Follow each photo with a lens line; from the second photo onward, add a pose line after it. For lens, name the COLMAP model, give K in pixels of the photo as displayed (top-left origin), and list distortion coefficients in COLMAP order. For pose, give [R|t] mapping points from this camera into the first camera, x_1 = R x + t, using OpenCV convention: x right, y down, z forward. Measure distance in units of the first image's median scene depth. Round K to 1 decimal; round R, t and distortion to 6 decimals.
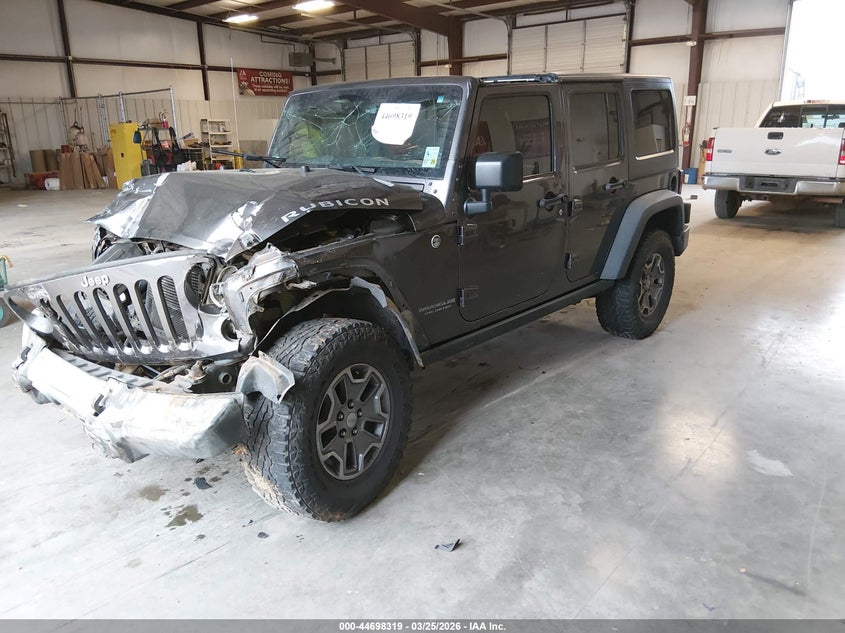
lens RADIAL K [[672.7, 0, 424.1], [0, 672.7, 312.8], [0, 0, 1]] dist [0.094868, -0.175395]
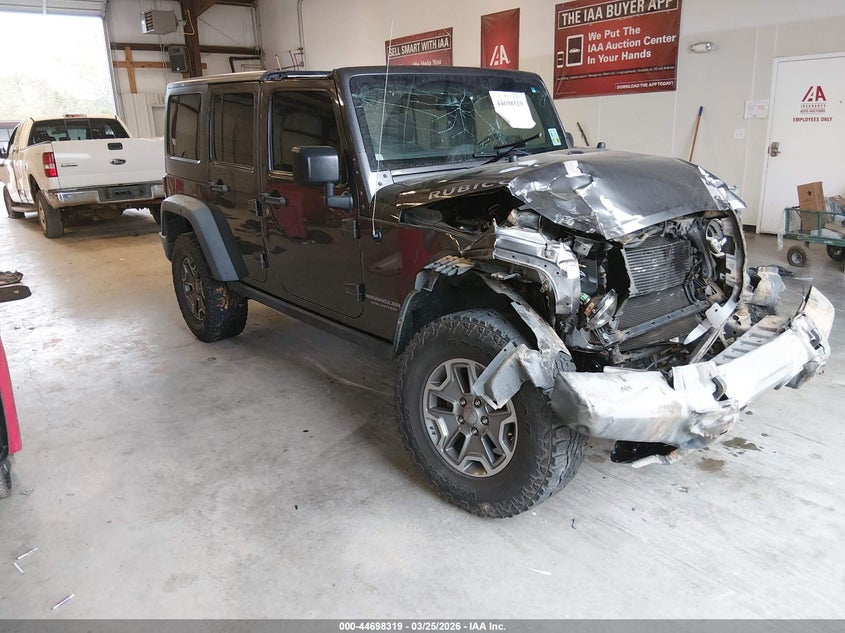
lens RADIAL K [[672.7, 0, 424.1], [0, 672.7, 312.8], [0, 0, 1]] dist [0.094868, -0.175395]
pose [[0.122902, -0.260771, 0.957546, -1.178638], [0.300293, 0.929401, 0.214563, -0.250379], [-0.945896, 0.261174, 0.192533, 0.997516]]
